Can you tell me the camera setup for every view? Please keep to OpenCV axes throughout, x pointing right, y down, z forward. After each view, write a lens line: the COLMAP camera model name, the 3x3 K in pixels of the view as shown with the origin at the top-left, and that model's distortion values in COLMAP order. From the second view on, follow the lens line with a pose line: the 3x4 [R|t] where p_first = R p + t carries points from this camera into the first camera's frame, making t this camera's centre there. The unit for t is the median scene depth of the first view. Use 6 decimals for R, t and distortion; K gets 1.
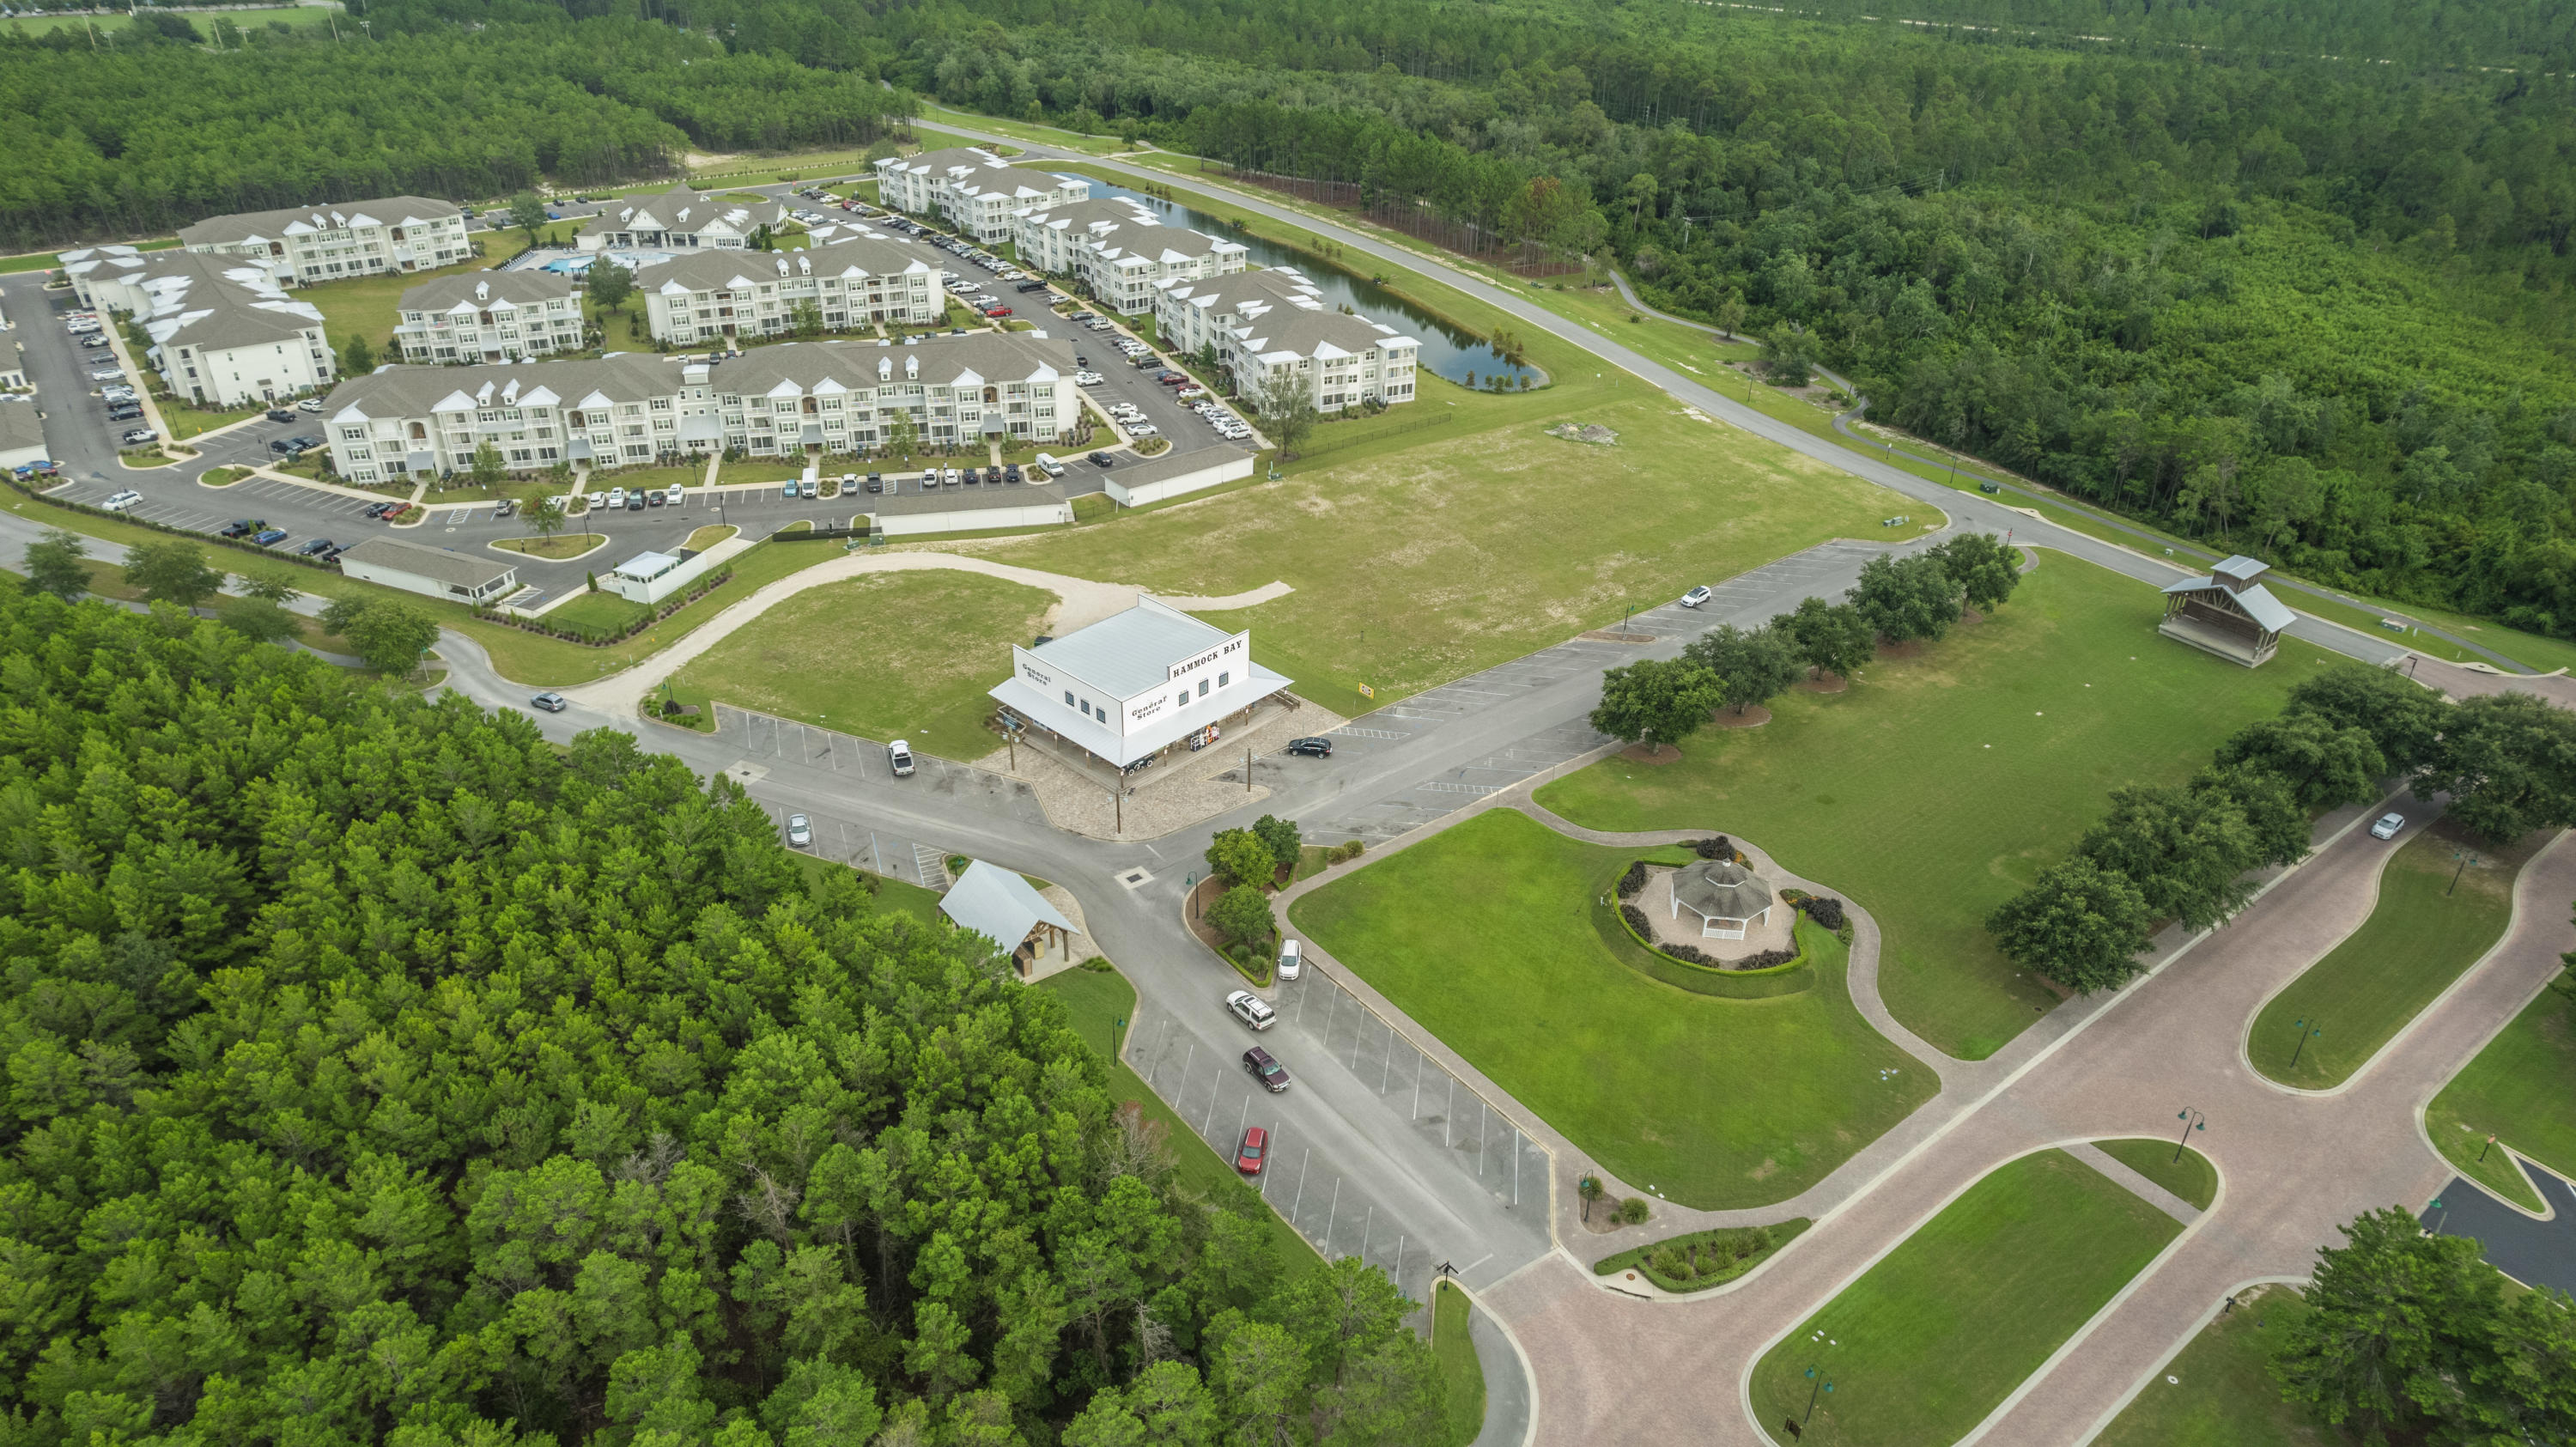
lens RADIAL K [[1649.1, 0, 1288.0], [0, 1649.1, 723.5], [0, 0, 1]] dist [-0.077058, 0.086620]
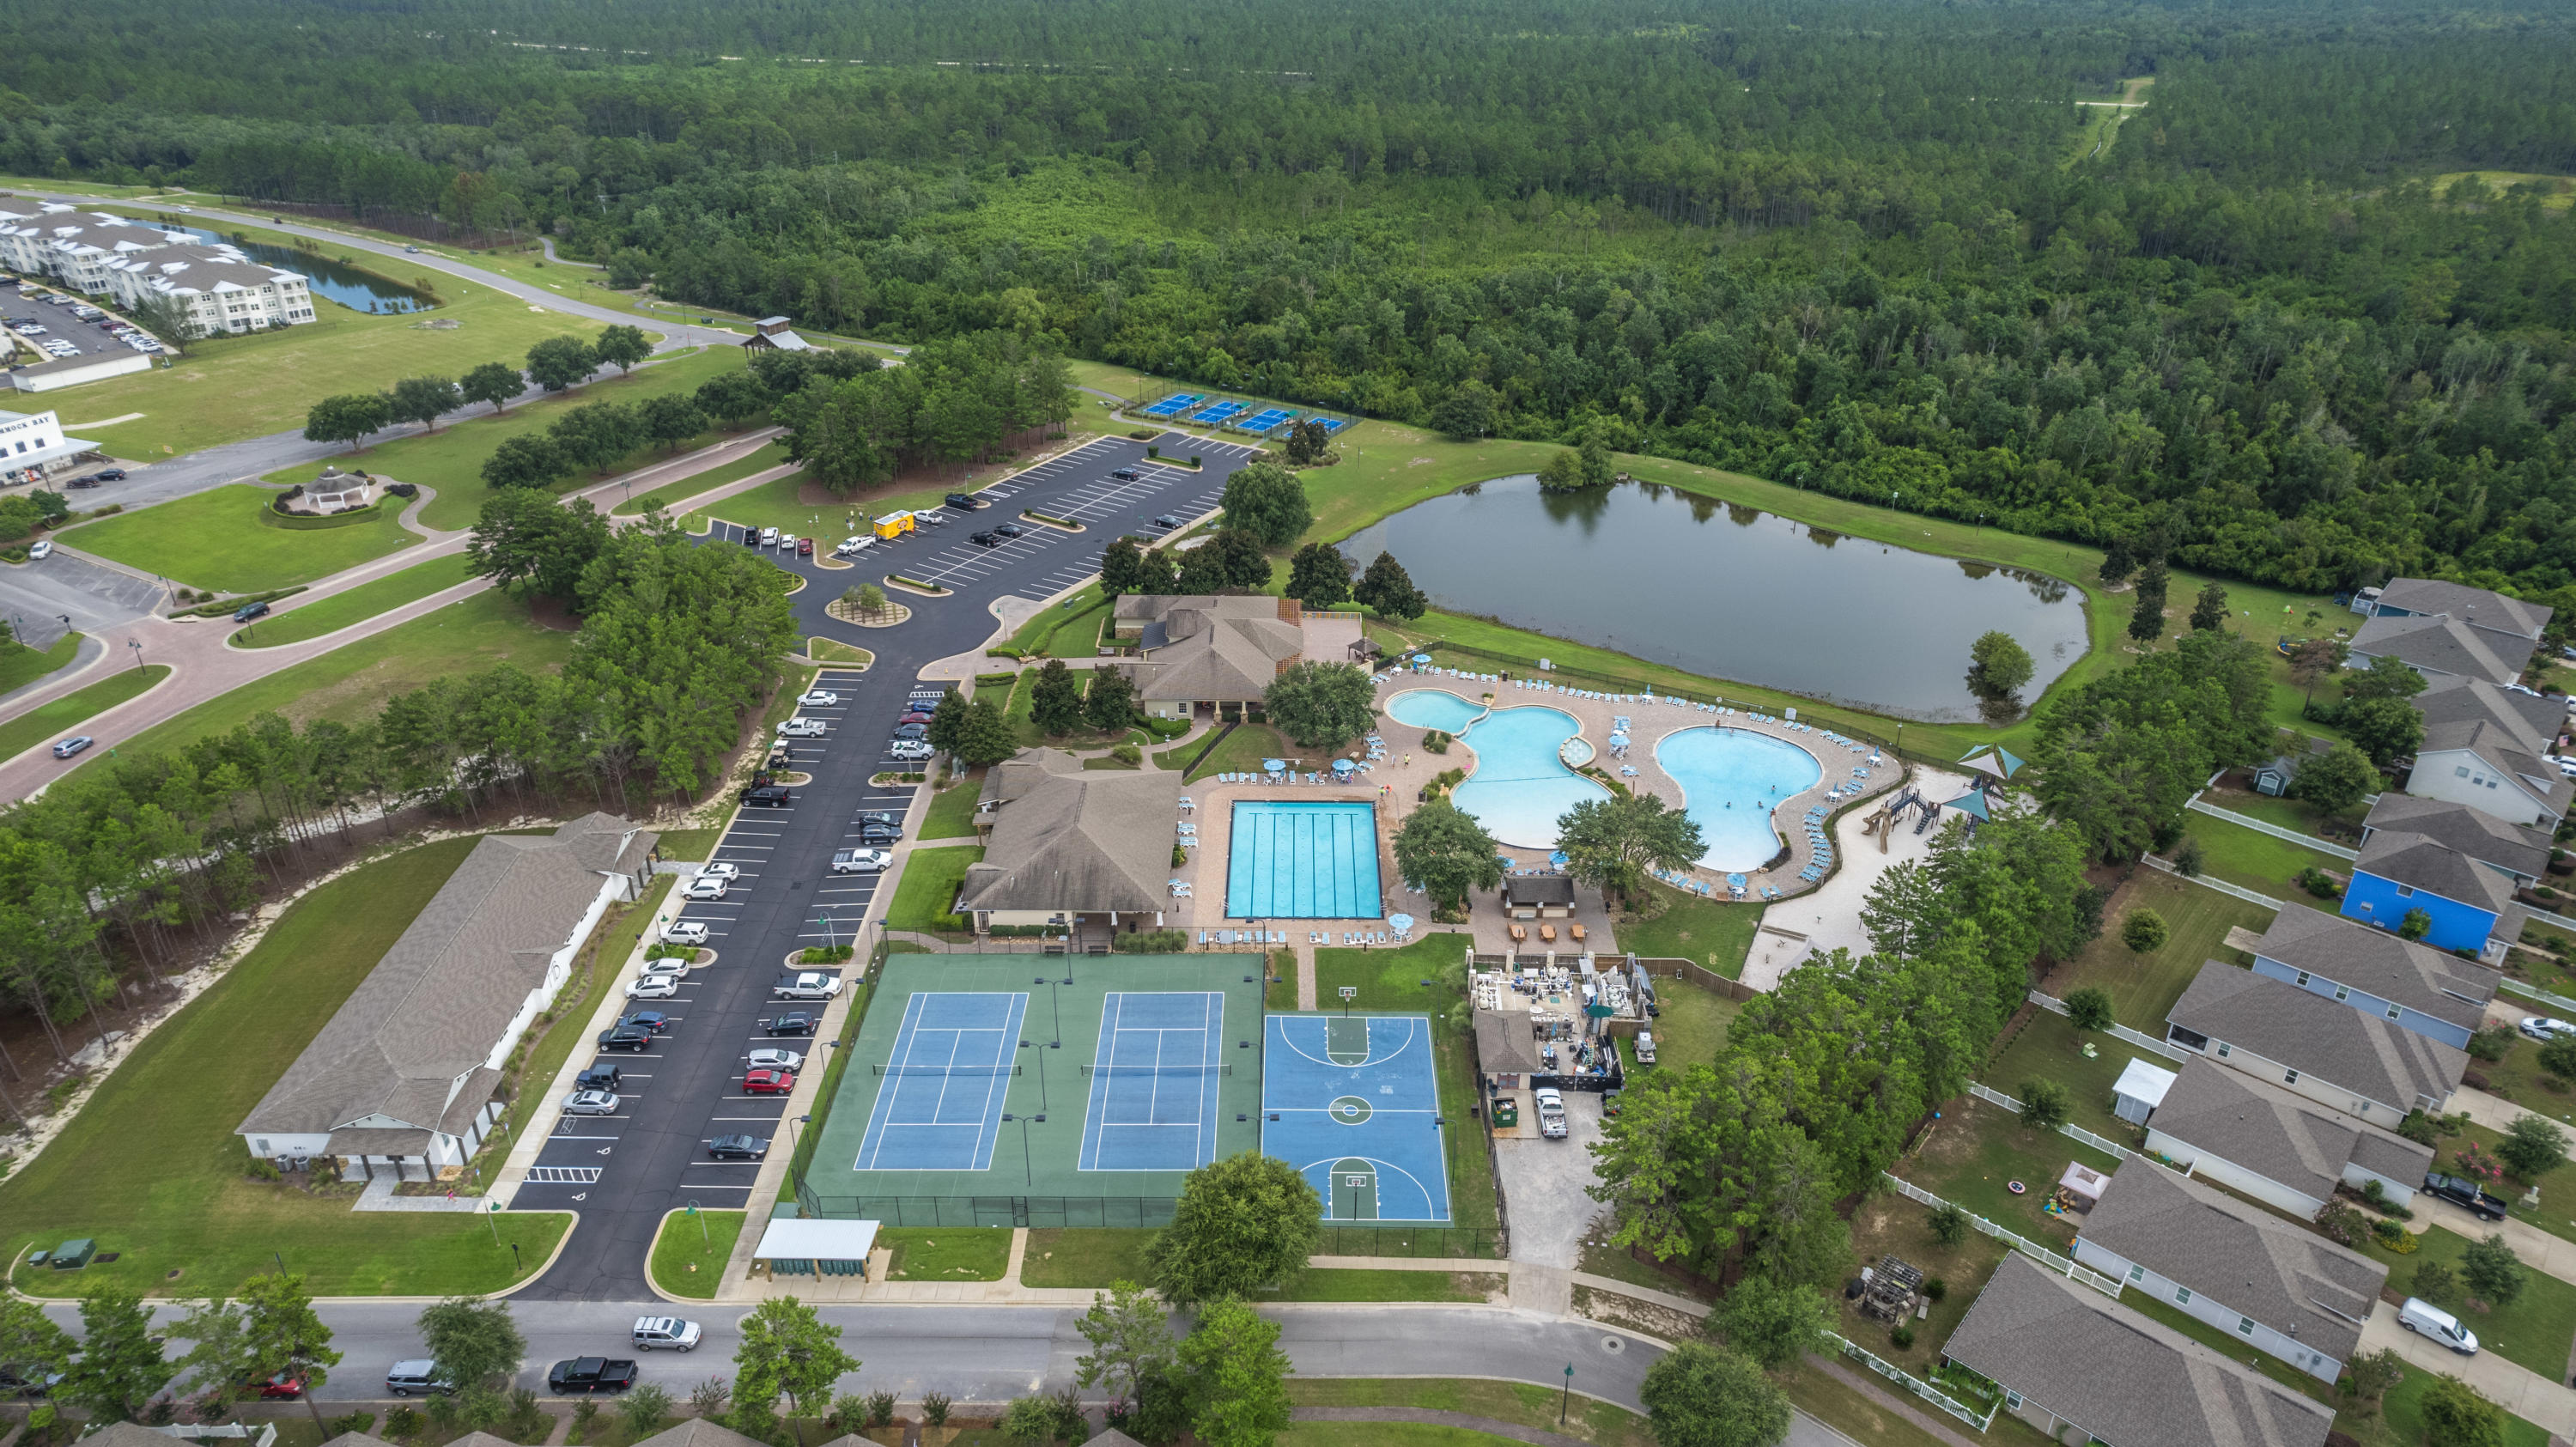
lens RADIAL K [[1649.1, 0, 1288.0], [0, 1649.1, 723.5], [0, 0, 1]] dist [-0.077058, 0.086620]
pose [[0.923858, -0.181872, 0.336763, 0.319538], [0.196906, 0.980364, -0.010728, 0.317368], [-0.328199, 0.076222, 0.941528, -0.533282]]
